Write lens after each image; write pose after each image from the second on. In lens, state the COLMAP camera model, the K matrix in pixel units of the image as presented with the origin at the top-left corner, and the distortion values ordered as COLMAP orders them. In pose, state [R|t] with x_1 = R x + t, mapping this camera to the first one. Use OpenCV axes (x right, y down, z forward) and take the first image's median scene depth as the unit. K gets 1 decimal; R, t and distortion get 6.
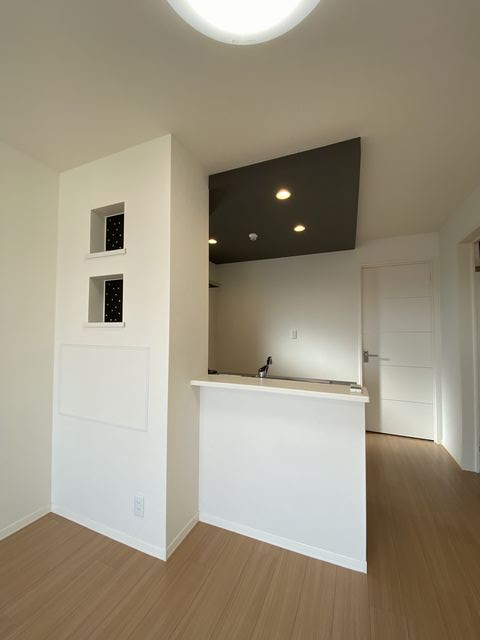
lens RADIAL K [[261.6, 0, 238.7], [0, 261.6, 322.2], [0, 0, 1]] dist [0.003572, -0.000360]
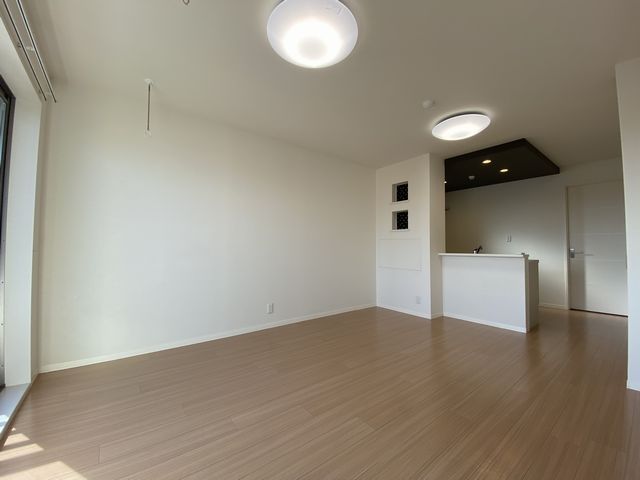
lens RADIAL K [[261.6, 0, 316.3], [0, 261.6, 239.1], [0, 0, 1]] dist [0.003572, -0.000360]
pose [[0.869893, -0.012743, -0.493075, 0.022148], [0.012459, 0.999915, -0.003861, 0.085837], [0.493083, -0.002785, 0.869978, -1.474386]]
